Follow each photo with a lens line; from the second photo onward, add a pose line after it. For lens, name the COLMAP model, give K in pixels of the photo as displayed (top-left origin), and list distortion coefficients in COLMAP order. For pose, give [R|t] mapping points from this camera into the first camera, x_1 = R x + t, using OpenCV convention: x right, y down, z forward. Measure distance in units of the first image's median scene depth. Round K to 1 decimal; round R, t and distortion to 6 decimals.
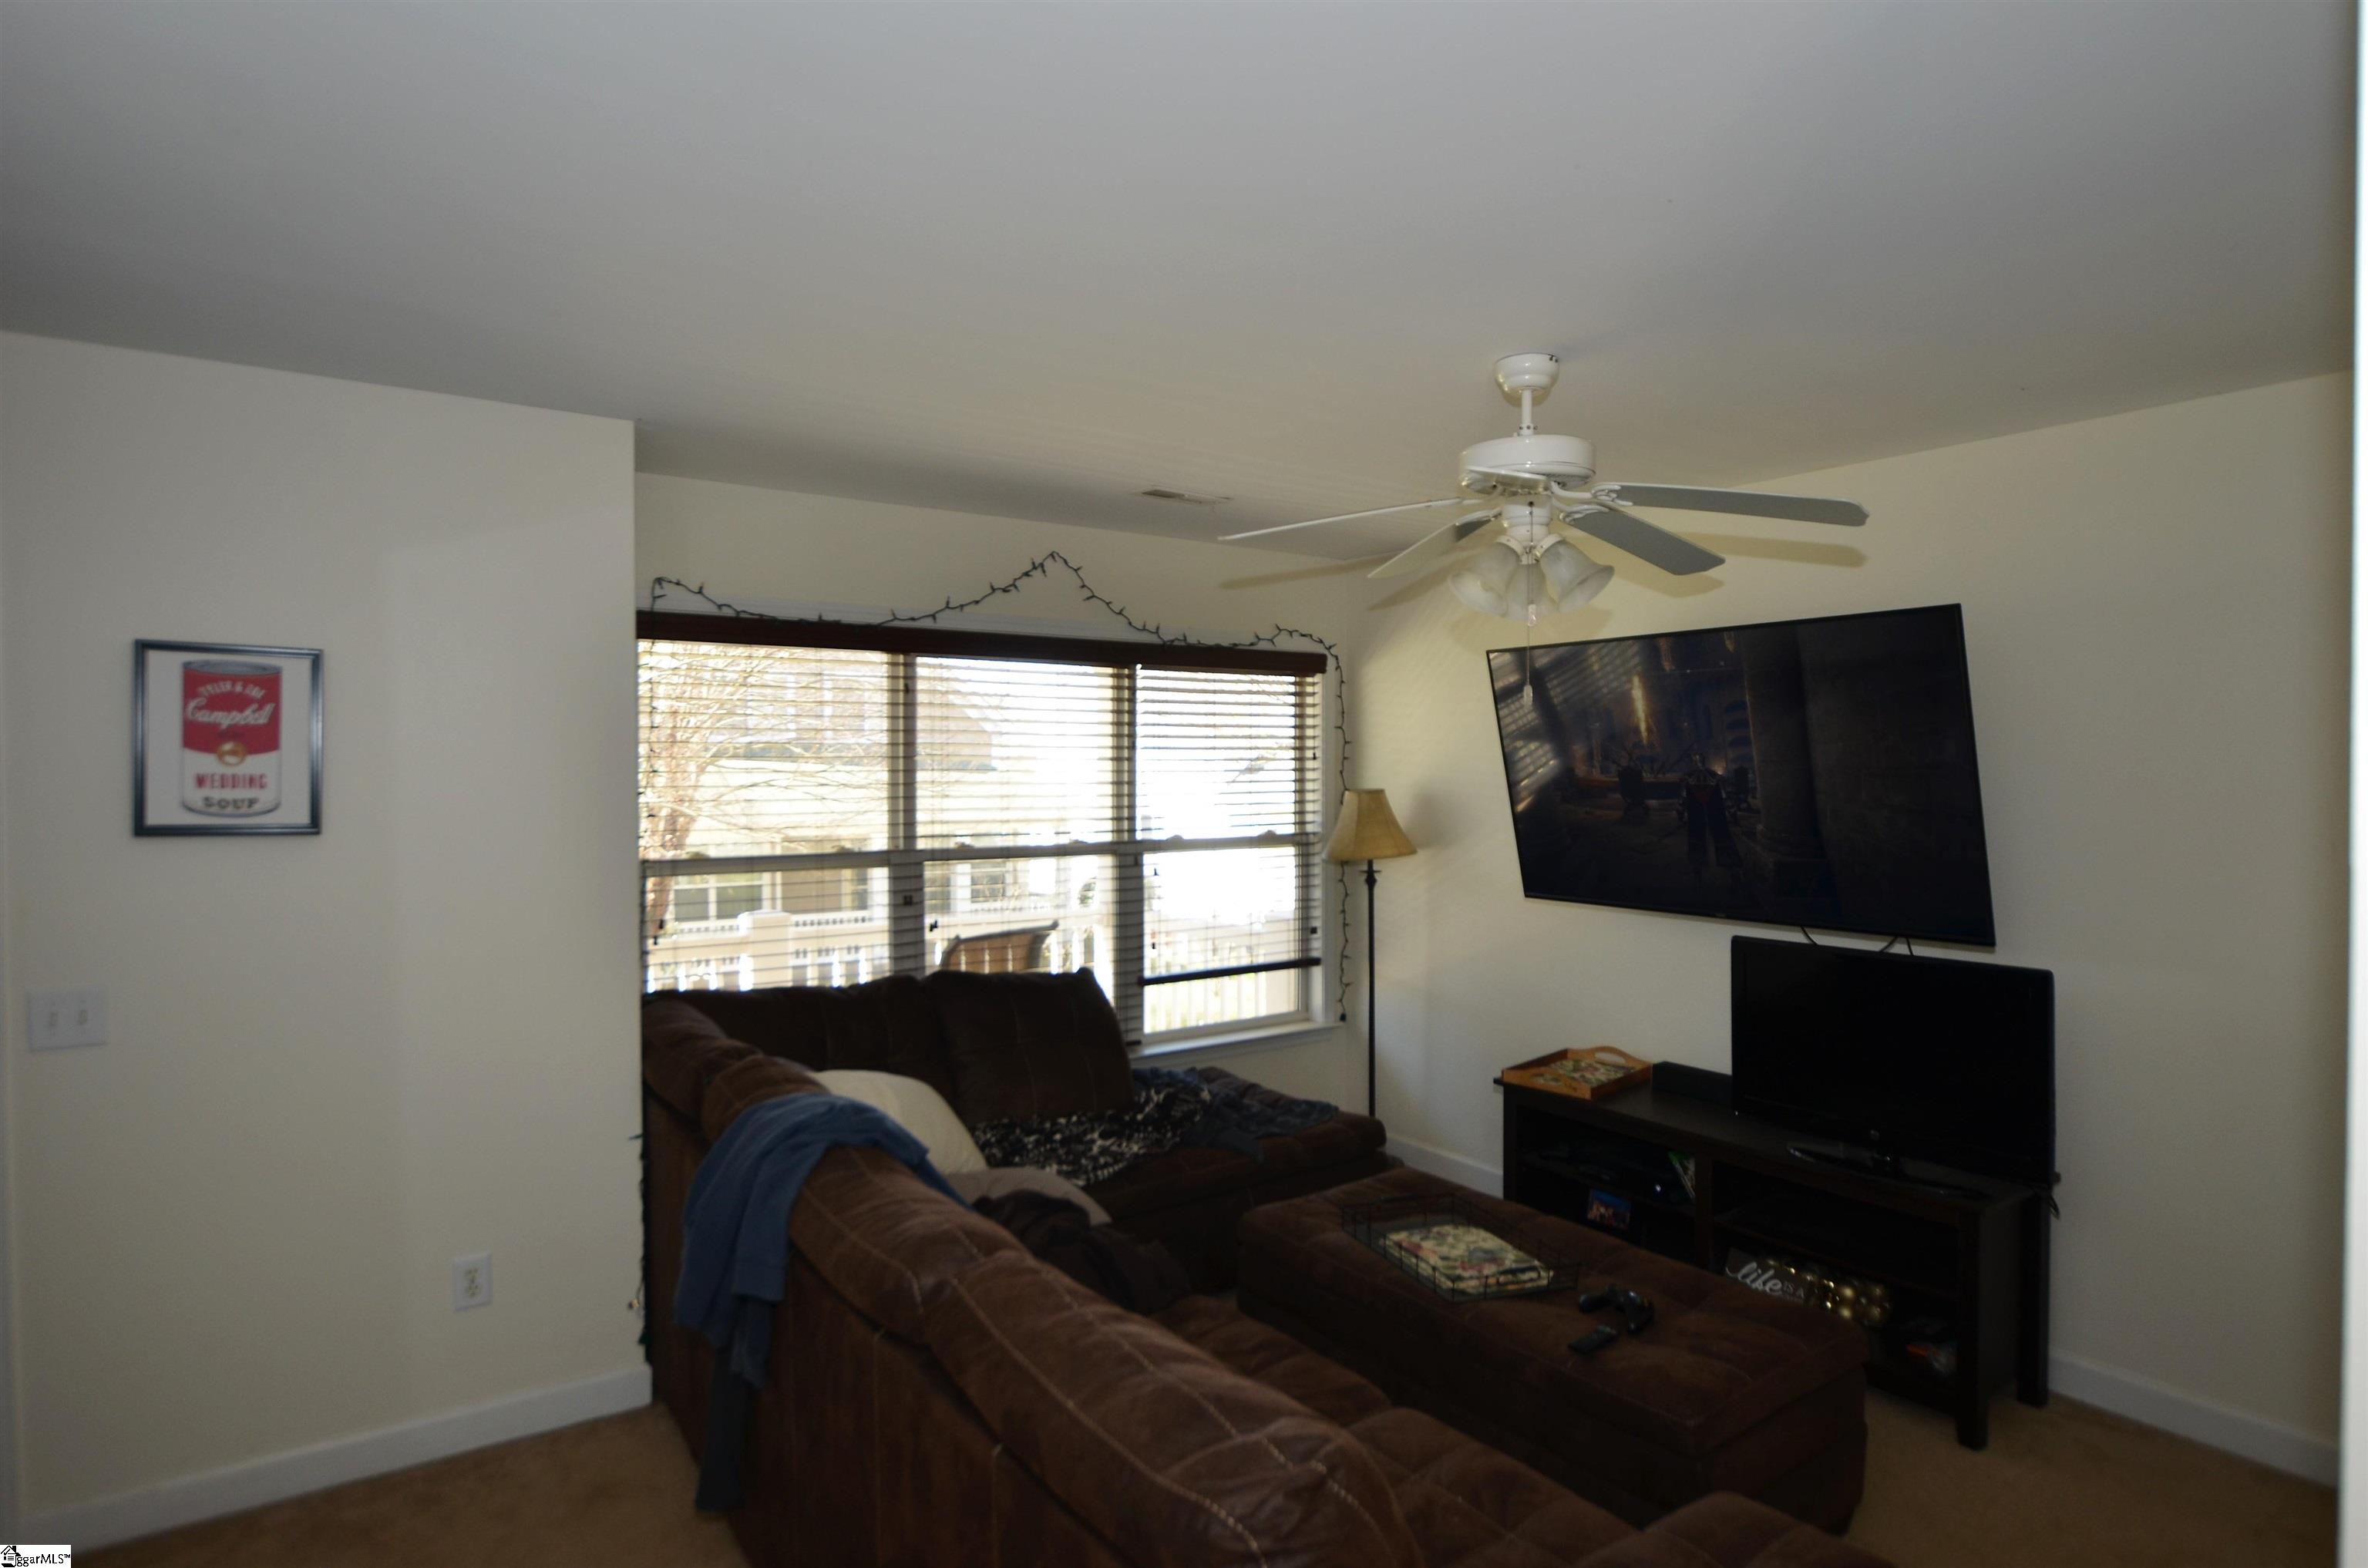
lens RADIAL K [[1292.4, 0, 1182.0], [0, 1292.4, 770.3], [0, 0, 1]] dist [-0.005296, -0.002915]
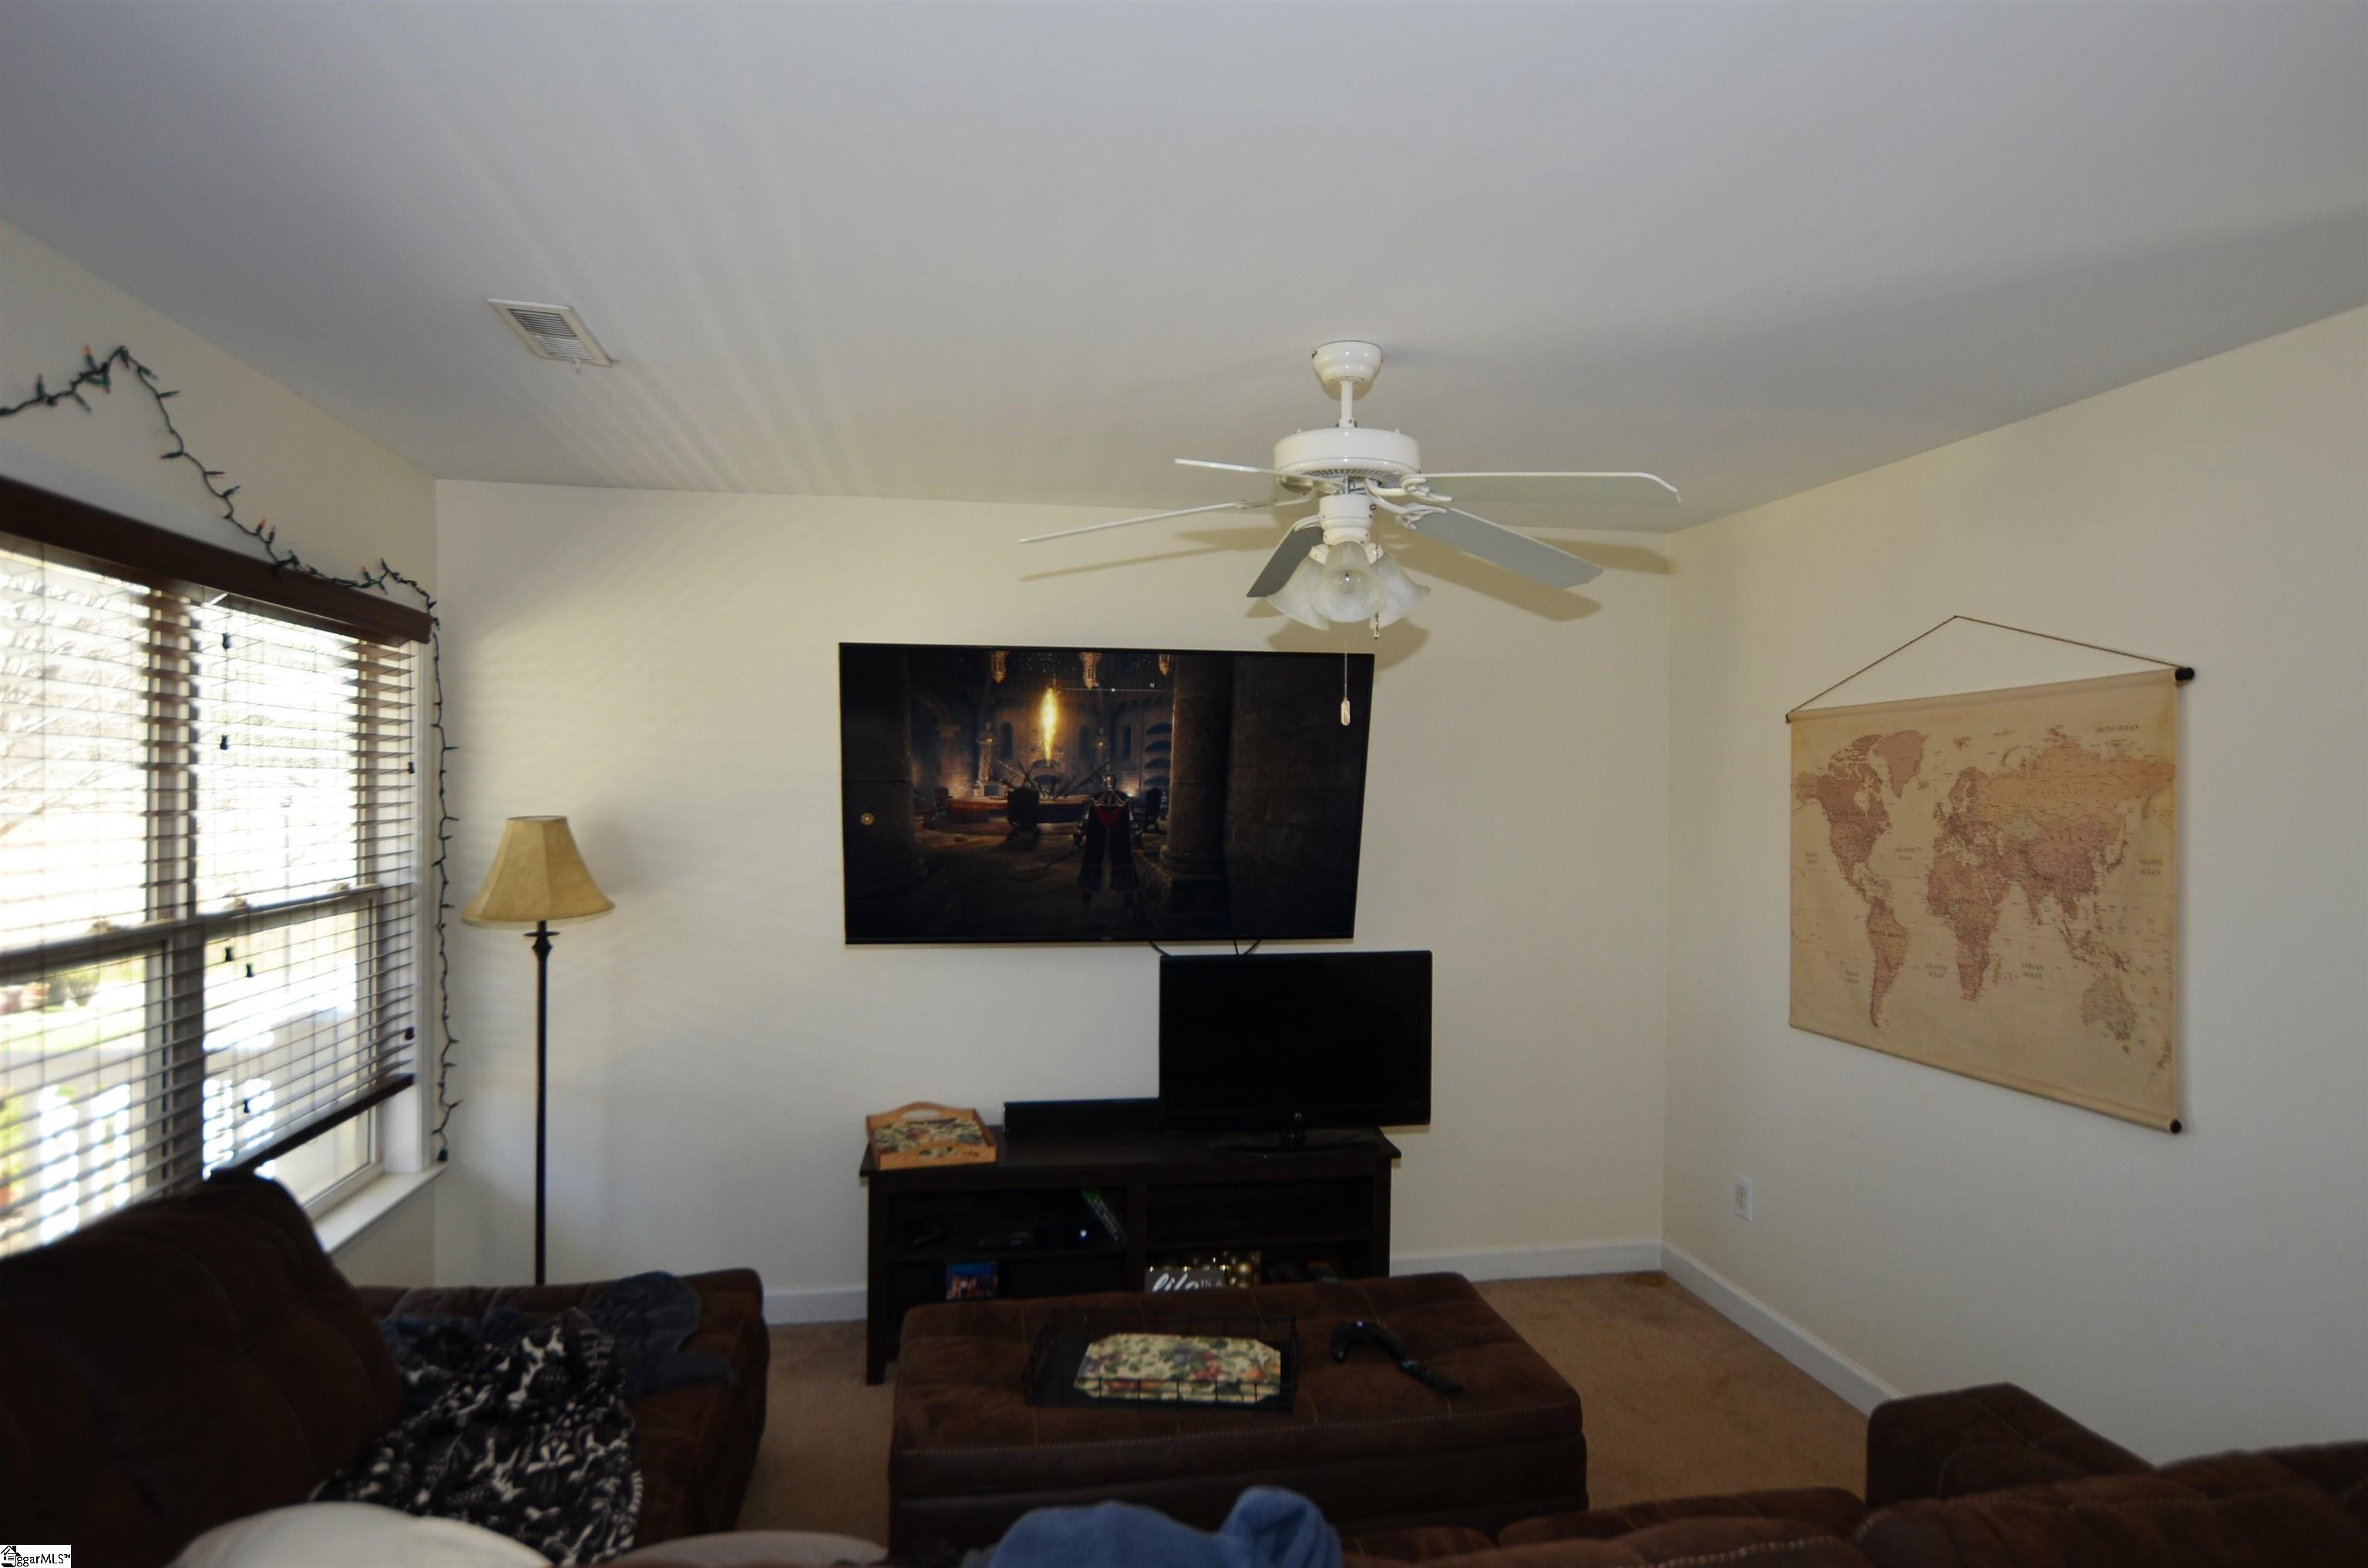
lens RADIAL K [[1292.4, 0, 1183.4], [0, 1292.4, 798.5], [0, 0, 1]] dist [-0.005296, -0.002915]
pose [[0.432452, -0.007339, 0.901627, -0.430410], [-0.003445, 0.999946, 0.009792, -0.004563], [-0.901650, -0.007341, 0.432404, 0.500037]]
